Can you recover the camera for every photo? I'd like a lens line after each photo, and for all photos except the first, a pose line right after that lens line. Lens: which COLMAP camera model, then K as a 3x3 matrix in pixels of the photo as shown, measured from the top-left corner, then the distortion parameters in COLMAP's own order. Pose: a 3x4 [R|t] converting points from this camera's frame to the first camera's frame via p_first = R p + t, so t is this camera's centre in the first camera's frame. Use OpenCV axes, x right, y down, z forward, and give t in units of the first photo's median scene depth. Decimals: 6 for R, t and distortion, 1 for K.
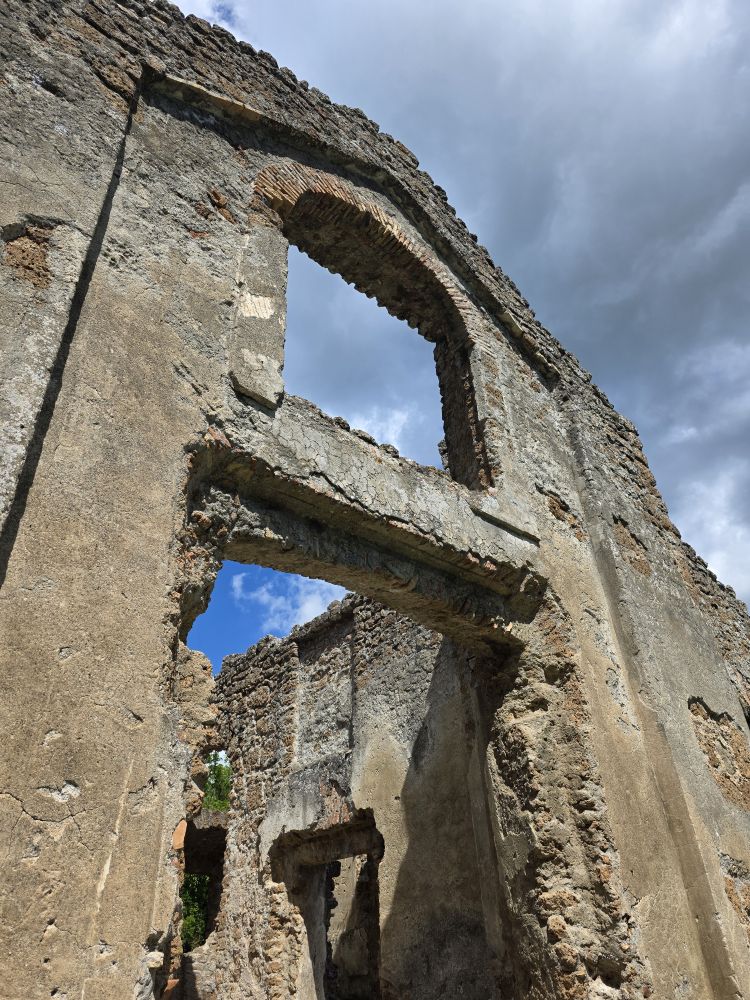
lens RADIAL K [[673.1, 0, 377.9], [0, 673.1, 495.9], [0, 0, 1]] dist [0.008542, -0.013306]
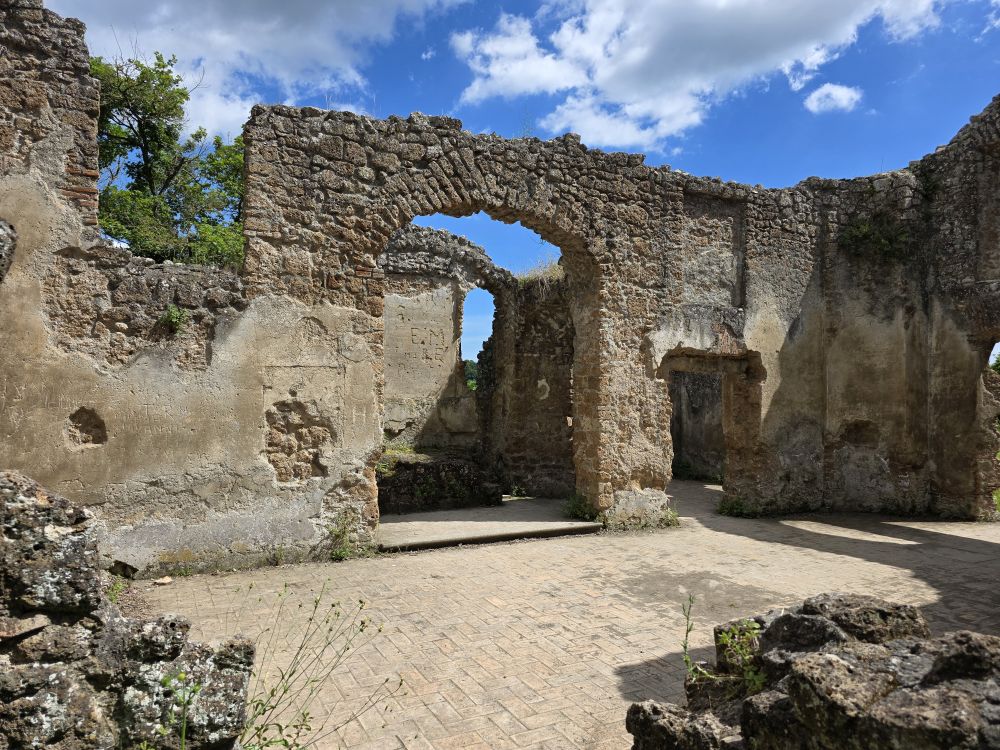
lens RADIAL K [[673.1, 0, 495.4], [0, 673.1, 384.2], [0, 0, 1]] dist [0.008542, -0.013306]
pose [[0.238120, 0.065141, 0.969049, -1.654024], [-0.581711, 0.808557, 0.088589, 0.741587], [-0.777761, -0.584801, 0.230426, 1.075887]]
